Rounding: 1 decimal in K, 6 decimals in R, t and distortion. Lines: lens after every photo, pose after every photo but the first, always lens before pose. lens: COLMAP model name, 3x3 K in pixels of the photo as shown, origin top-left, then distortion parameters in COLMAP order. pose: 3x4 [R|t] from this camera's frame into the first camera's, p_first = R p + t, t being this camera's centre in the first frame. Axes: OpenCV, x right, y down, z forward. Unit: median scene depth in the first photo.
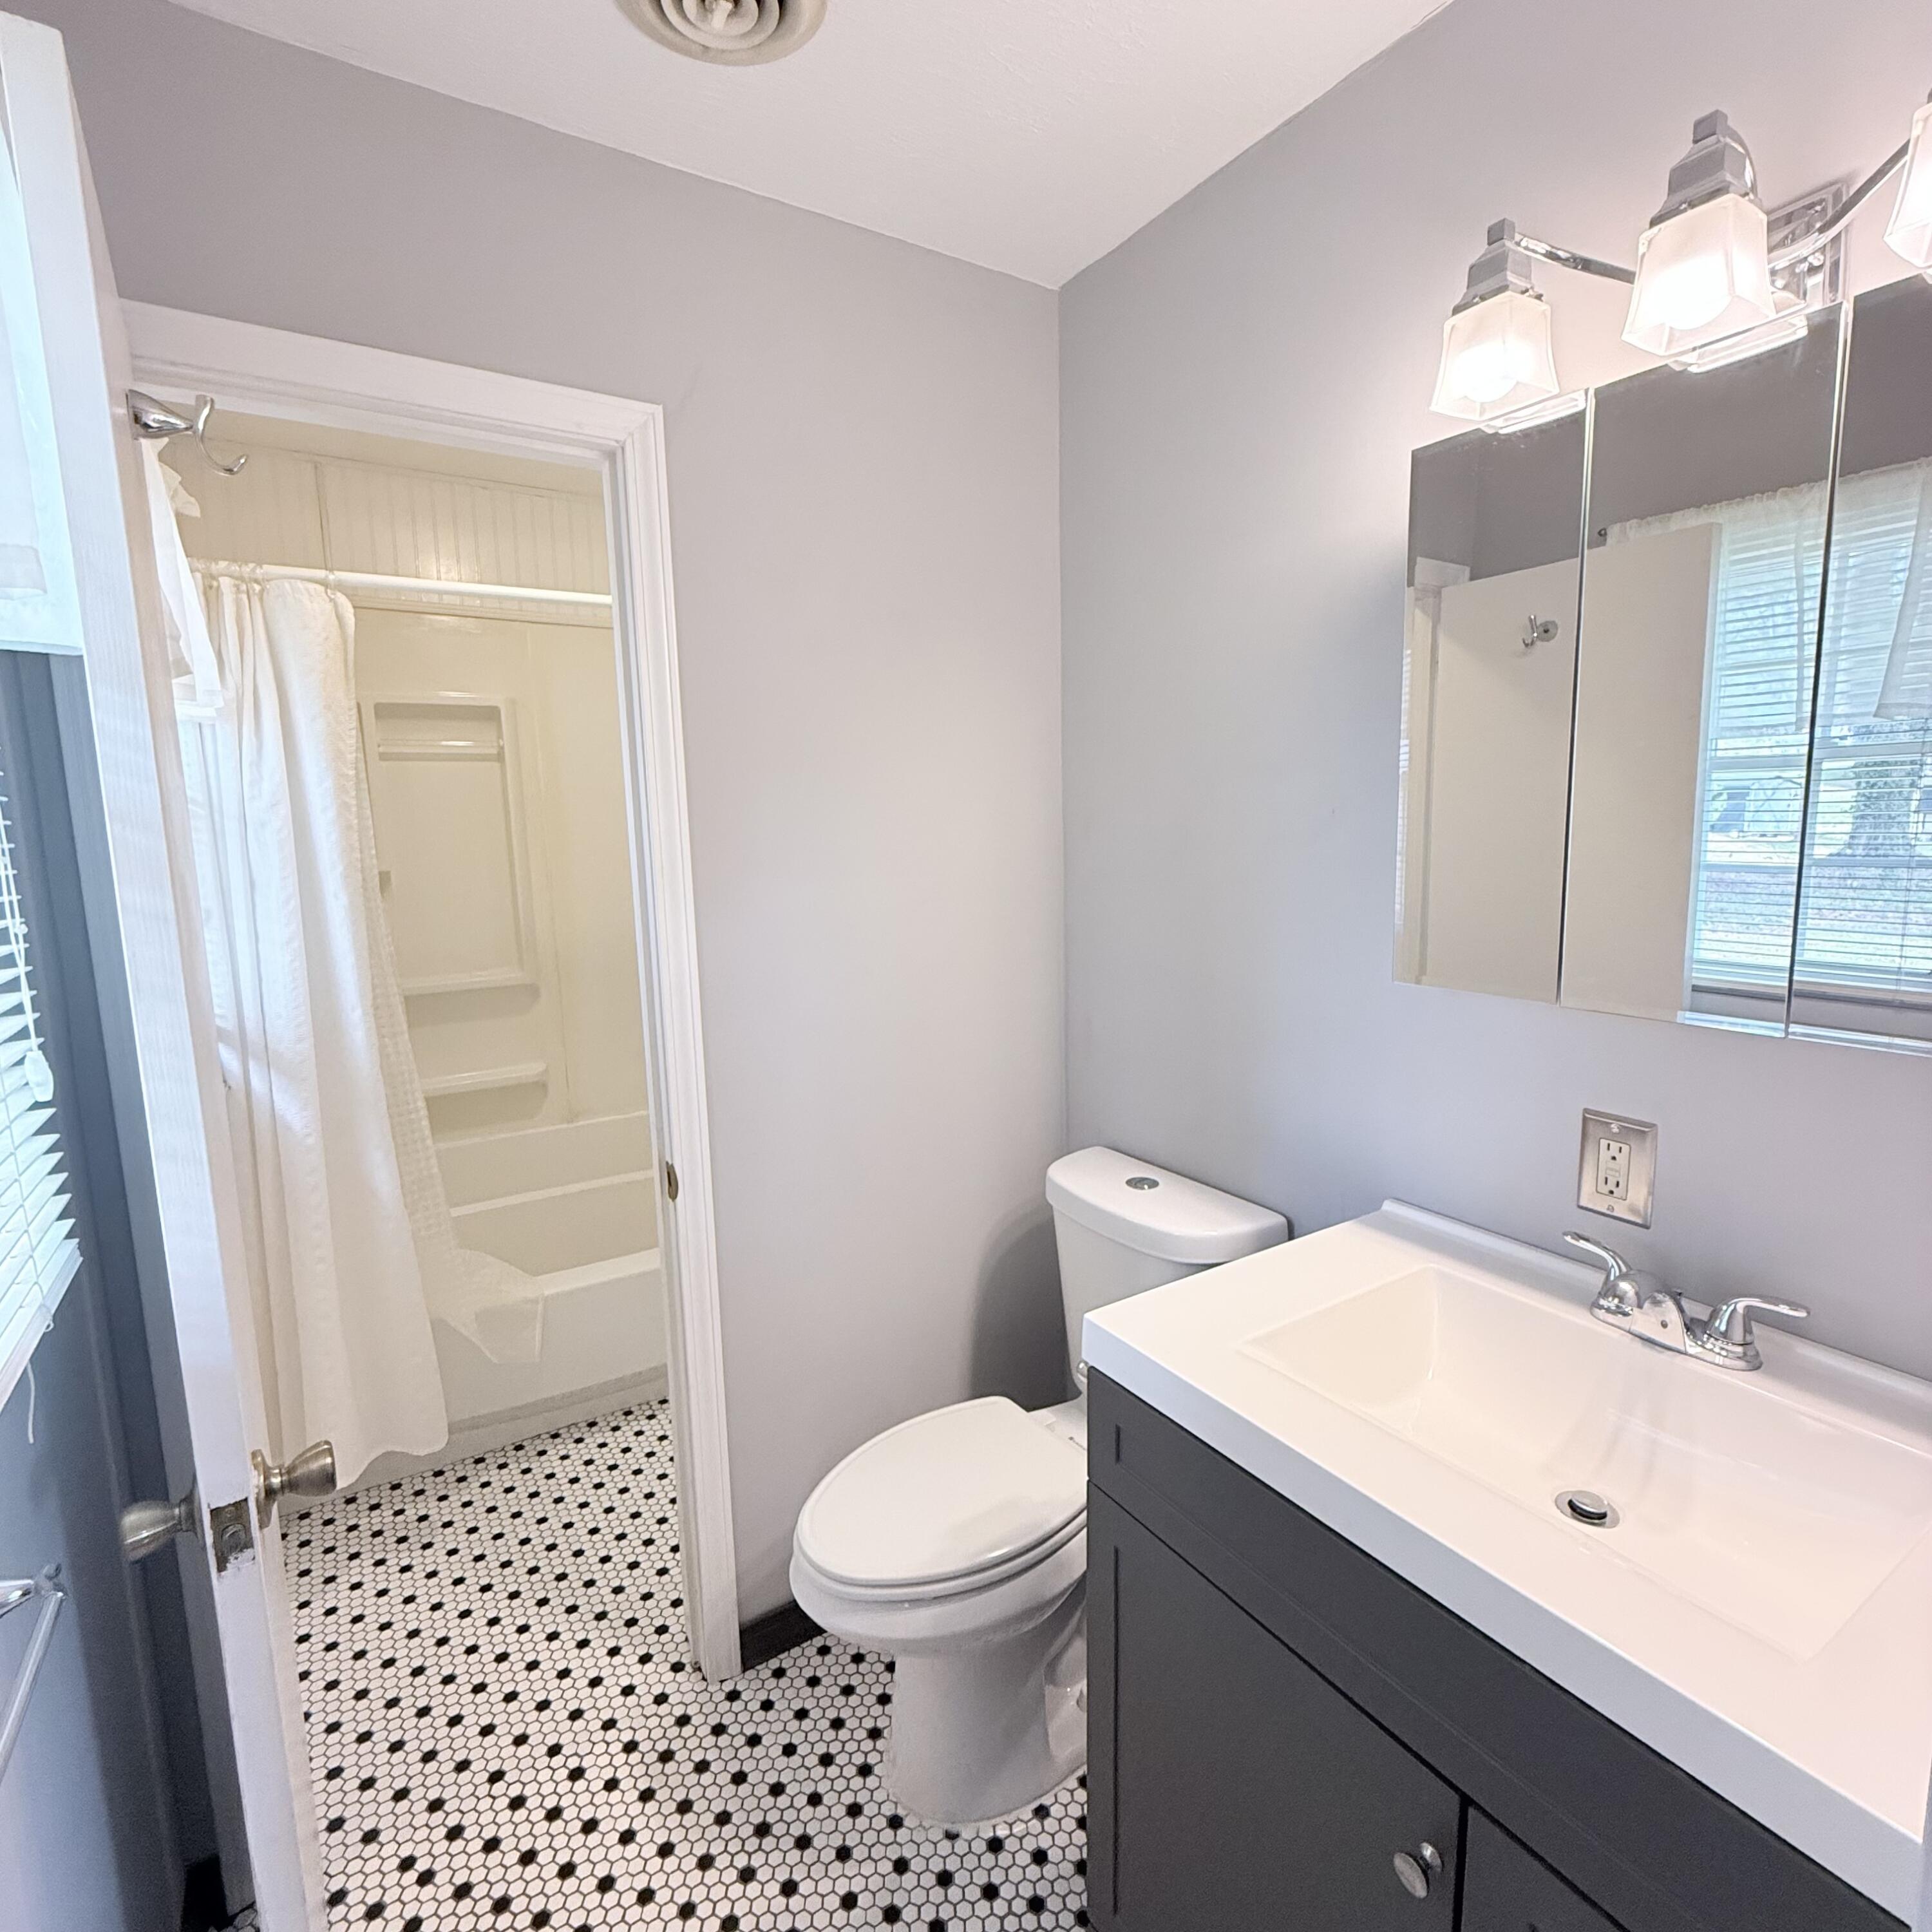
lens RADIAL K [[1026.8, 0, 961.7], [0, 1026.8, 963.8], [0, 0, 1]] dist [-0.005781, 0.002261]
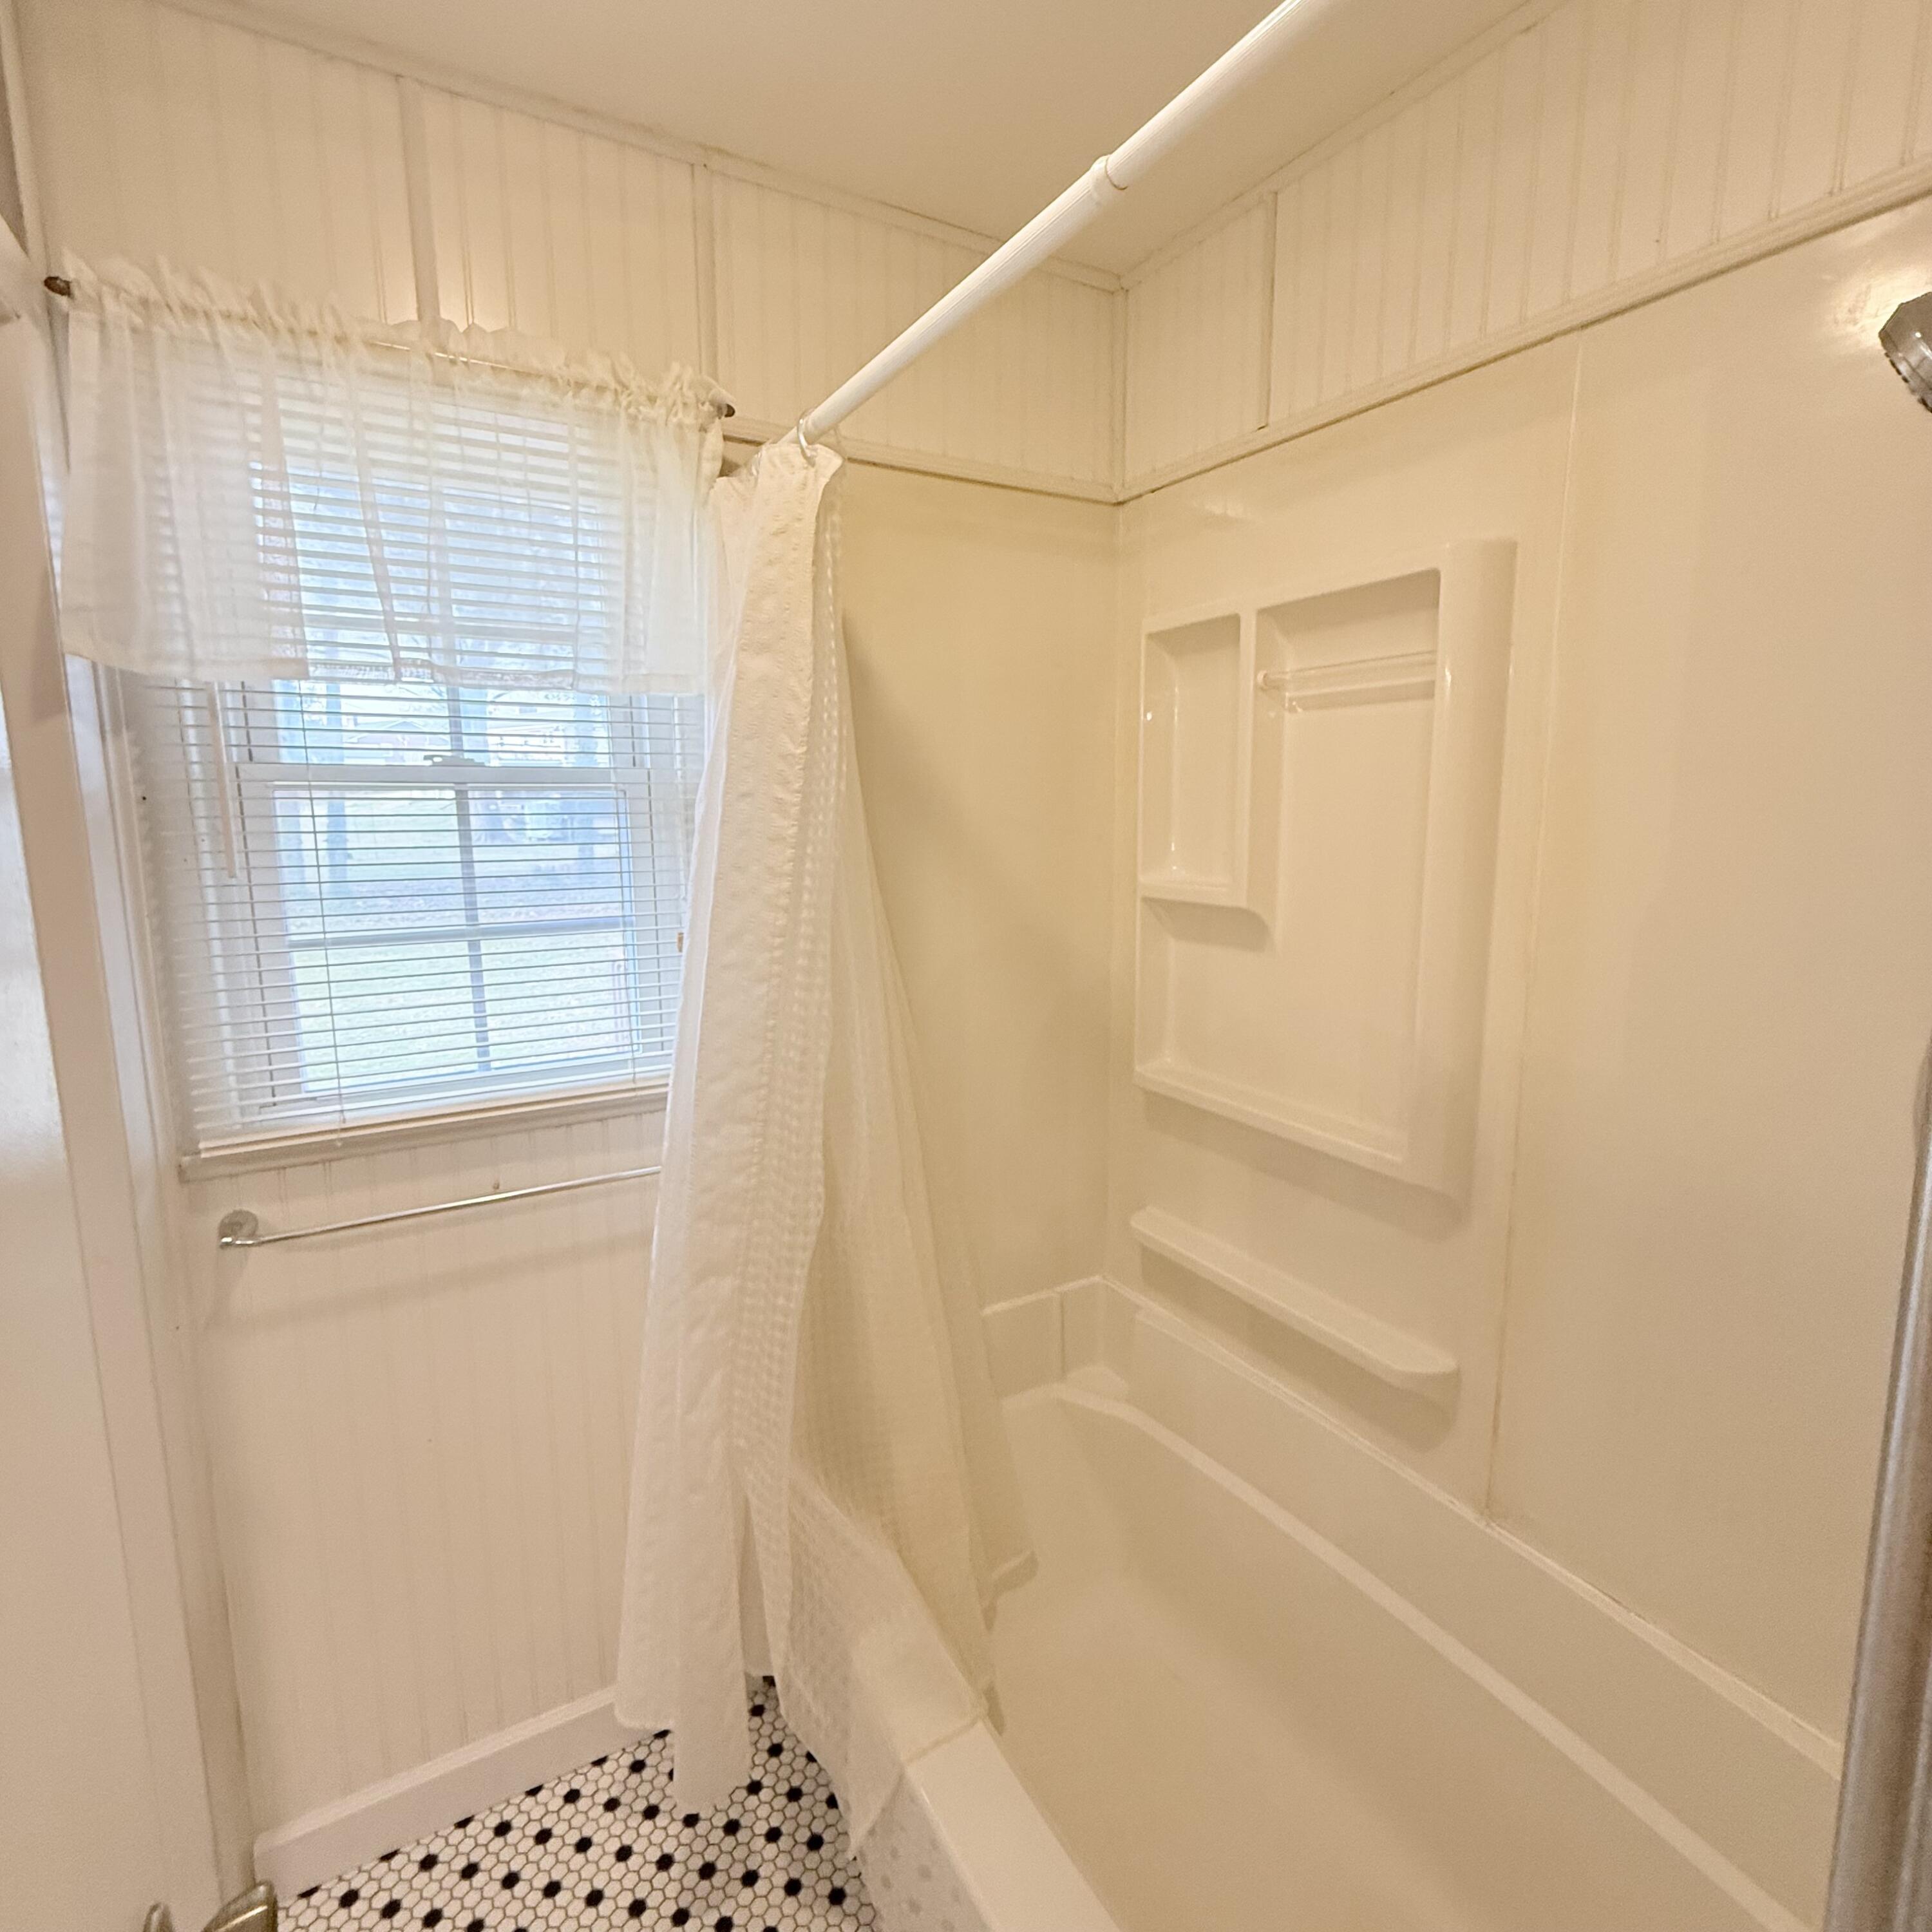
lens RADIAL K [[1026.8, 0, 963.8], [0, 1026.8, 957.5], [0, 0, 1]] dist [-0.005781, 0.002261]
pose [[-0.041825, 0.175833, -0.983531, 0.026067], [-0.135563, 0.974291, 0.179946, -0.192042], [0.989886, 0.140856, -0.016913, 1.138366]]
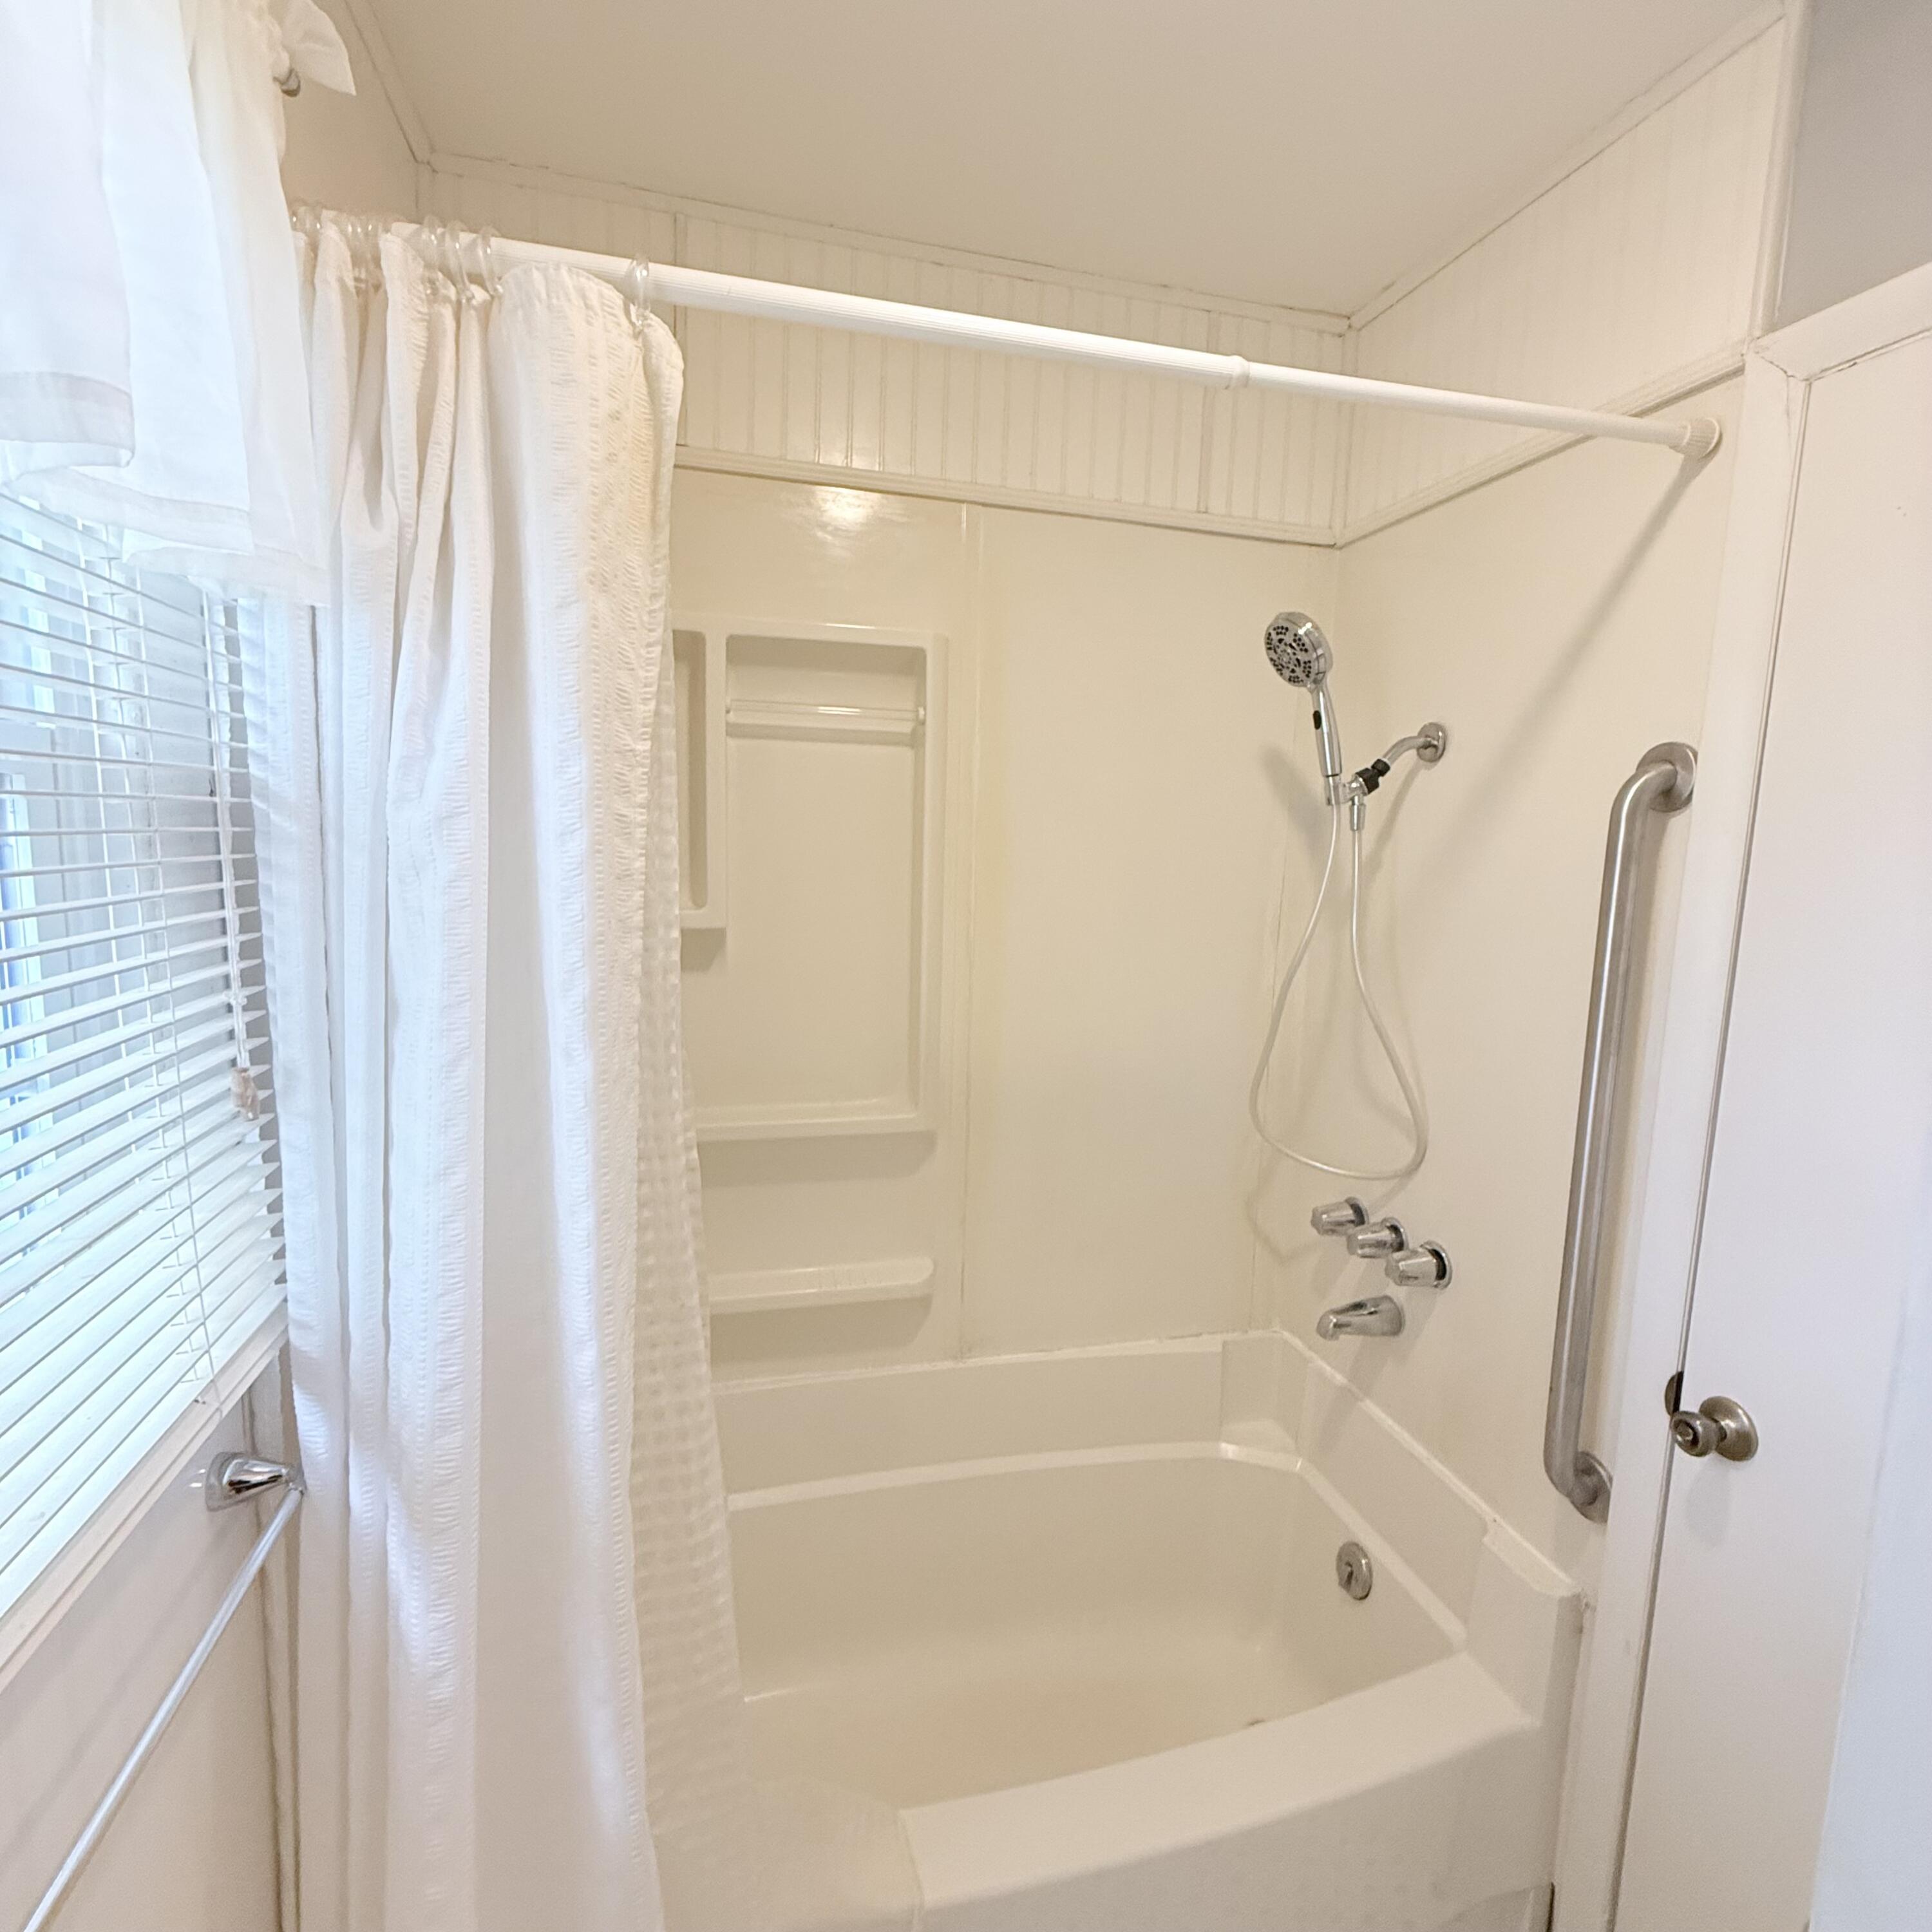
lens RADIAL K [[1026.8, 0, 966.8], [0, 1026.8, 957.2], [0, 0, 1]] dist [-0.005781, 0.002261]
pose [[0.953278, 0.090083, -0.288351, -0.343322], [-0.094851, 0.995488, -0.002577, -0.113419], [0.286818, 0.029807, 0.957521, 0.645011]]
